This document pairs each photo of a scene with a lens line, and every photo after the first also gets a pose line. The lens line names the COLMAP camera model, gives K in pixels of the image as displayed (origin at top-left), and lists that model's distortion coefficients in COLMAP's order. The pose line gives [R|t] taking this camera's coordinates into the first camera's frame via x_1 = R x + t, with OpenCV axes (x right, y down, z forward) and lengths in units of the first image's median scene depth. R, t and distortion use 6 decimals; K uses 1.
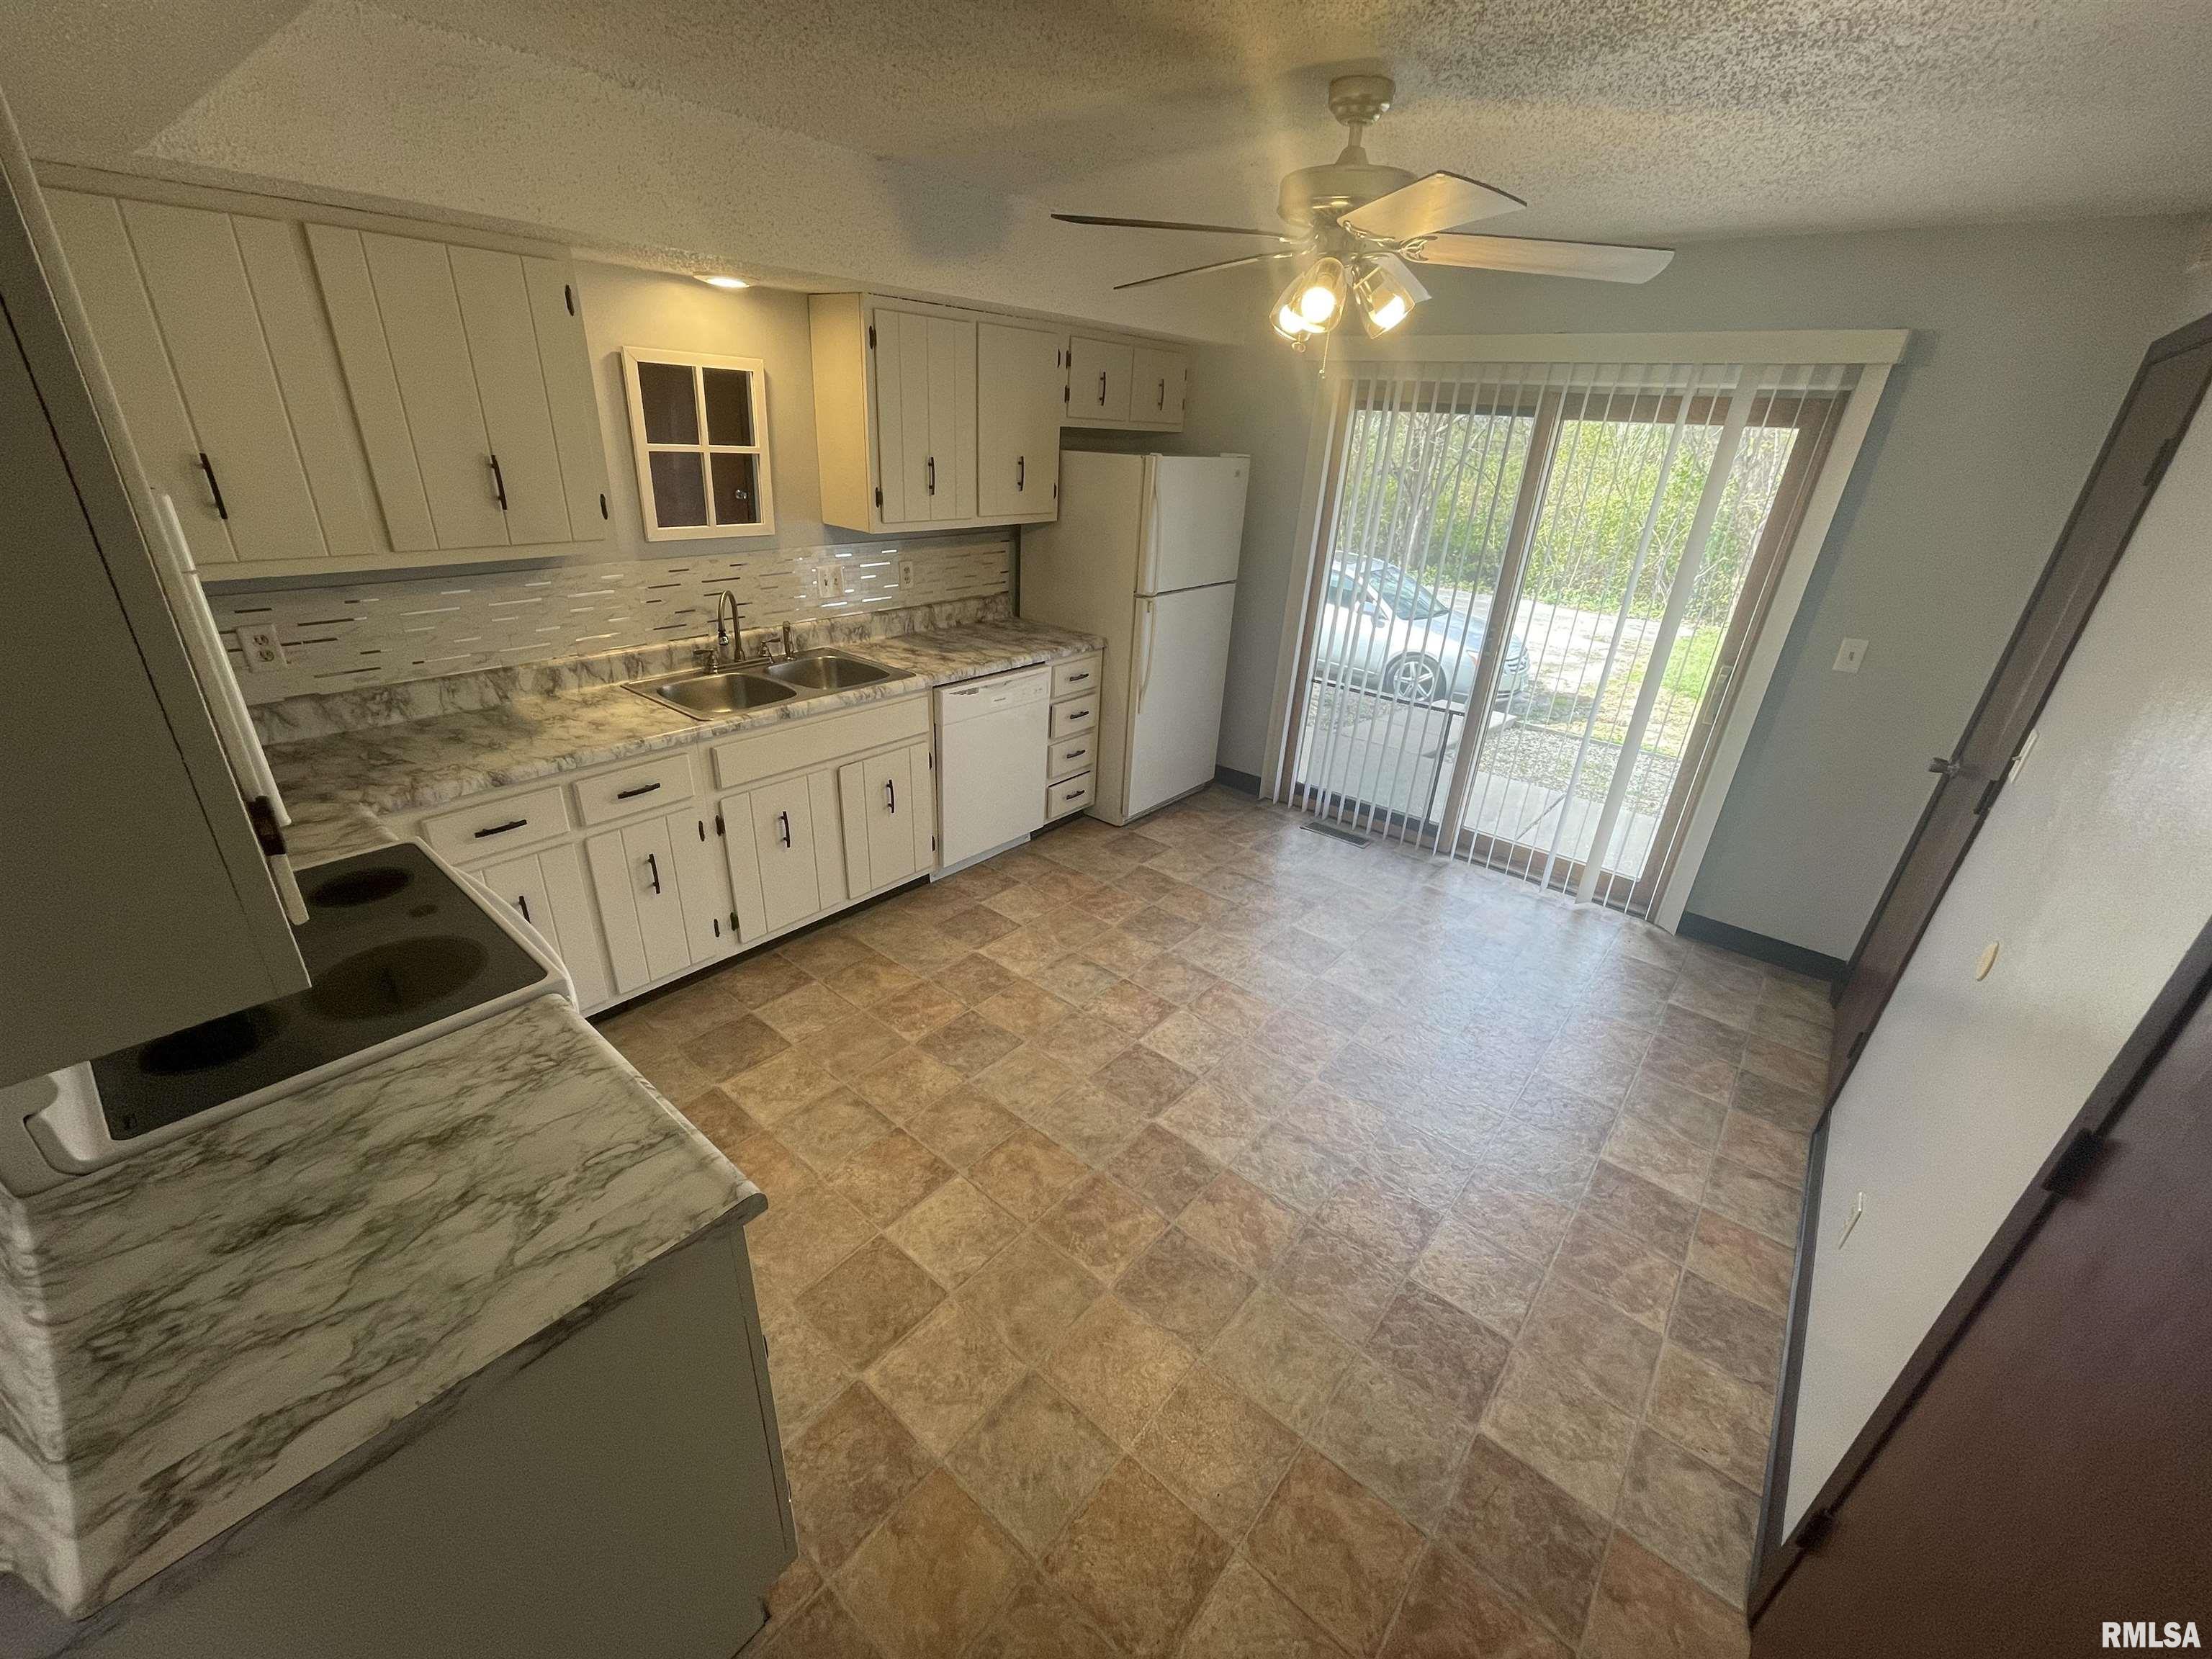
lens RADIAL K [[892.5, 0, 1105.8], [0, 892.5, 813.9], [0, 0, 1]] dist [0.000990, -0.000401]
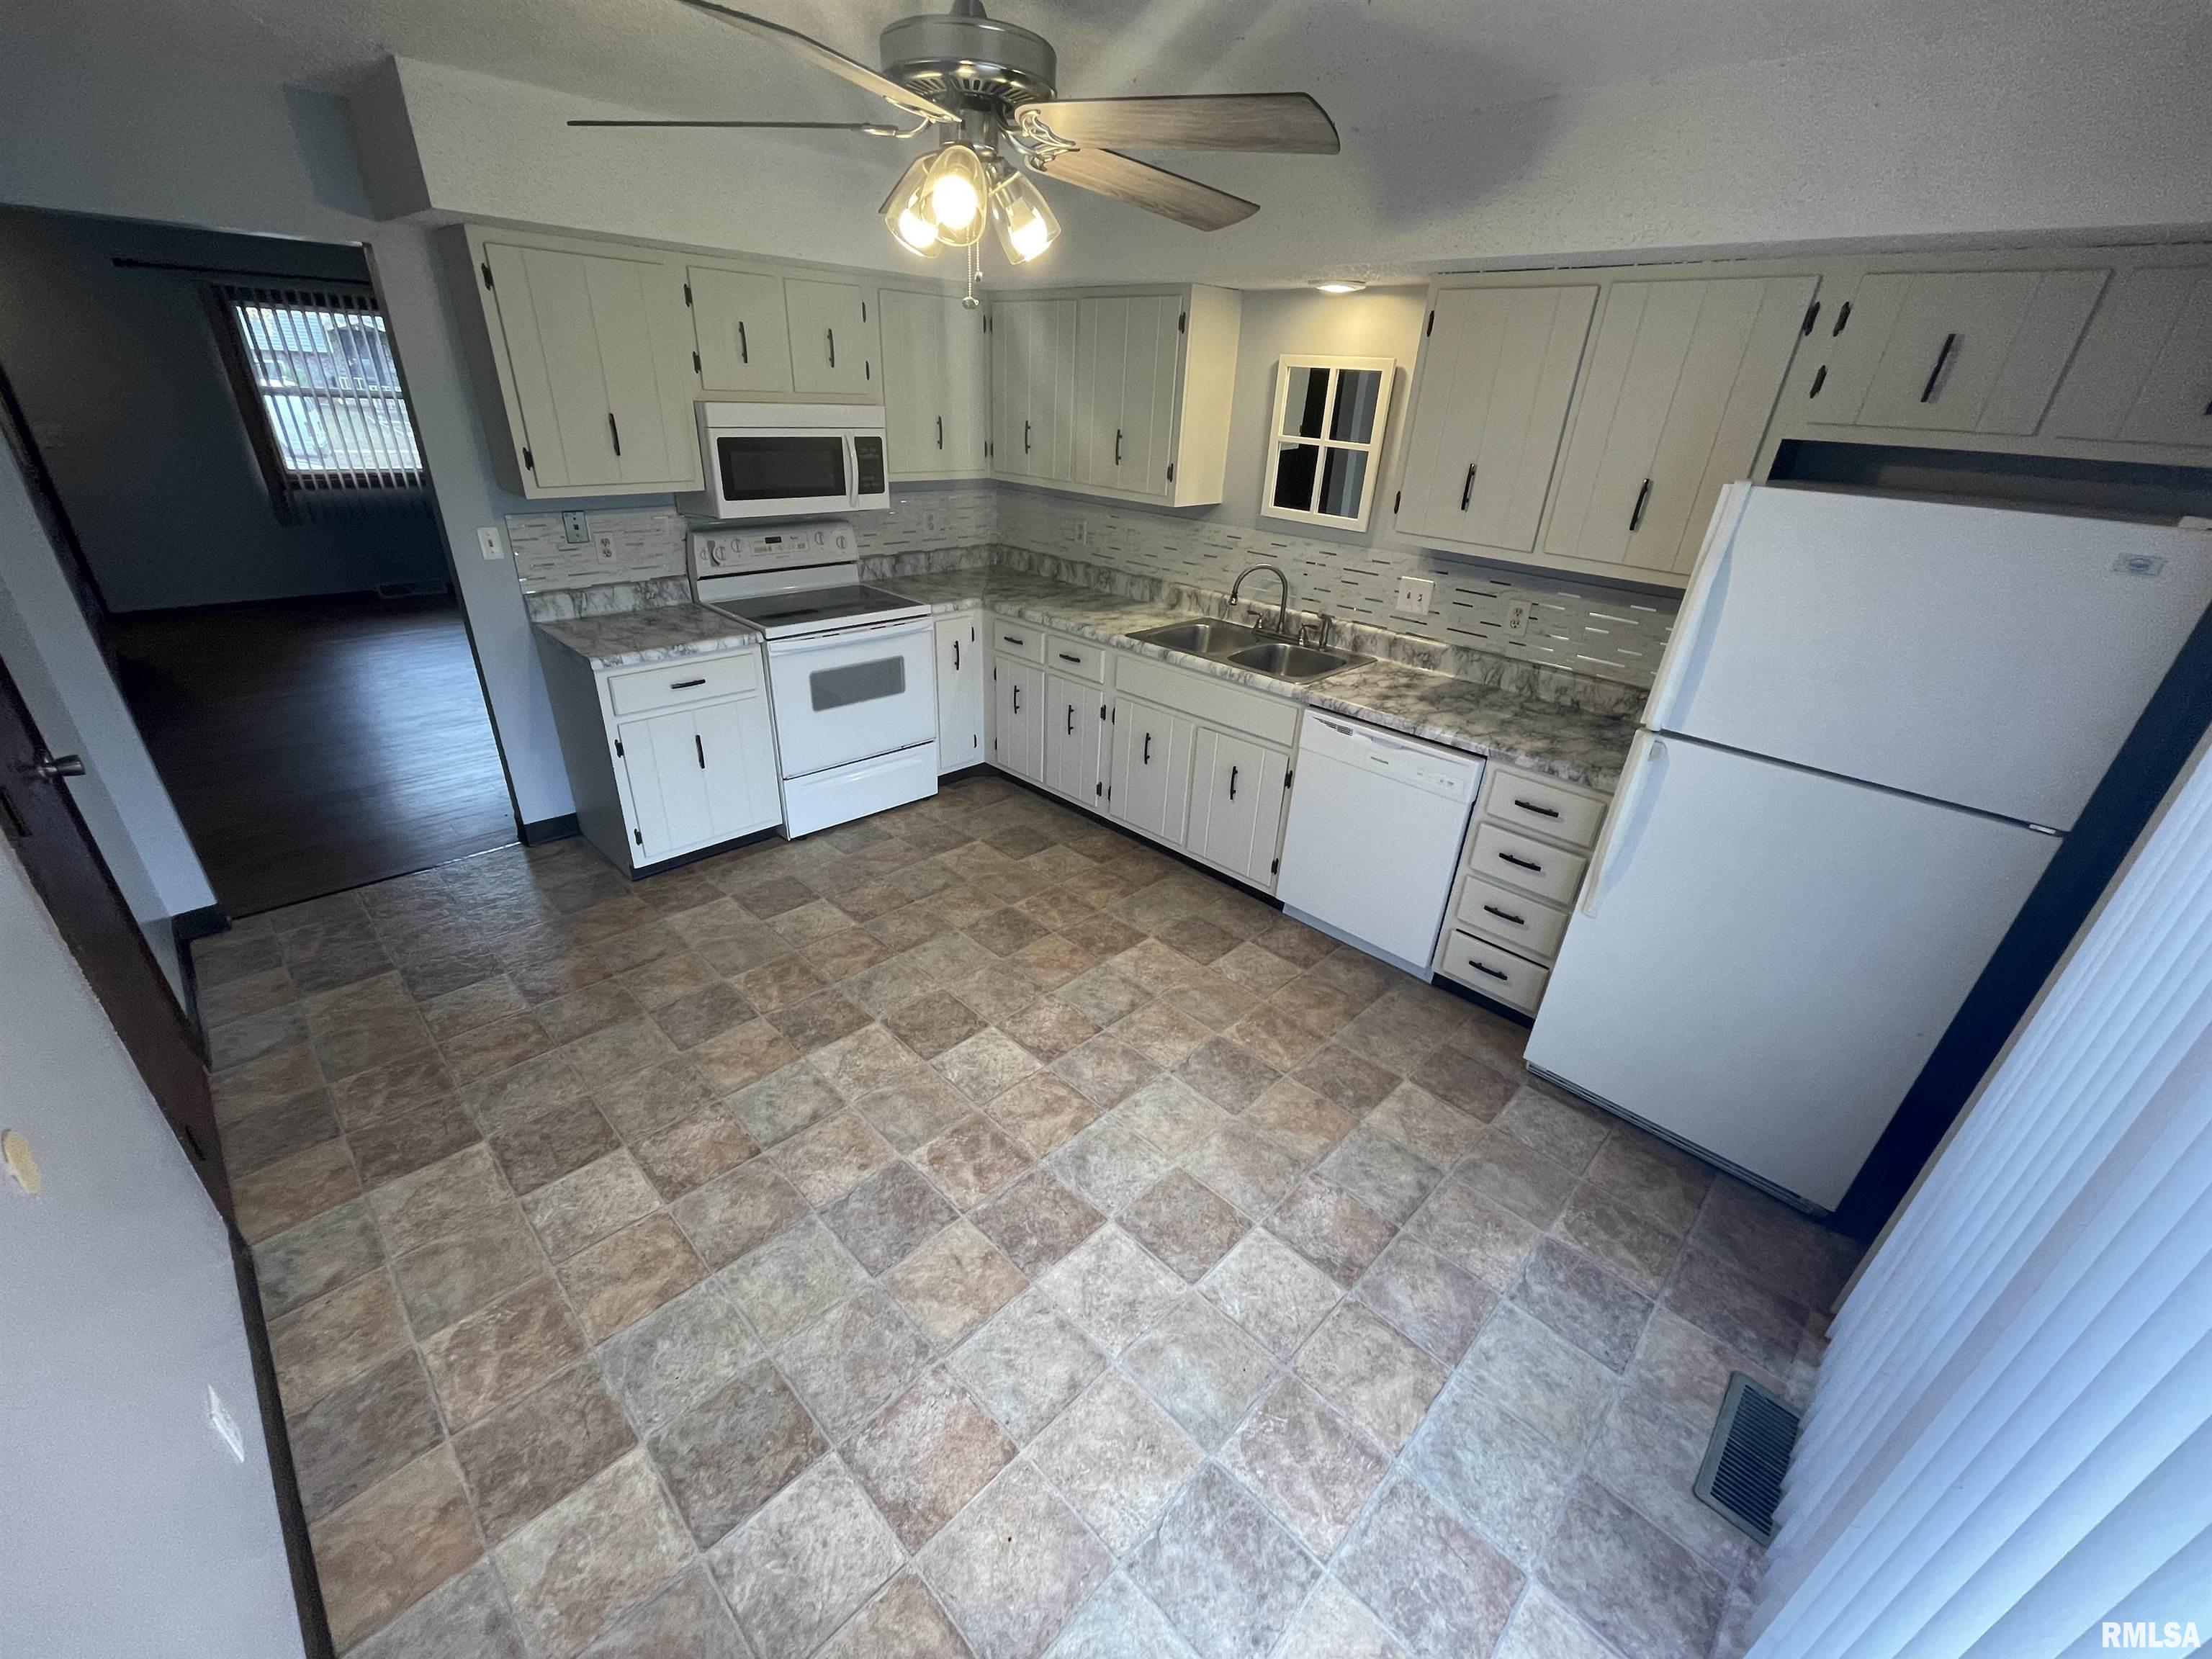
lens RADIAL K [[891.5, 0, 1145.3], [0, 891.5, 853.5], [0, 0, 1]] dist [-0.028897, 0.012845]
pose [[-0.059509, 0.416162, -0.907341, 0.734092], [-0.446555, 0.801832, 0.397057, -0.318072], [0.892775, 0.428806, 0.138123, 0.818566]]
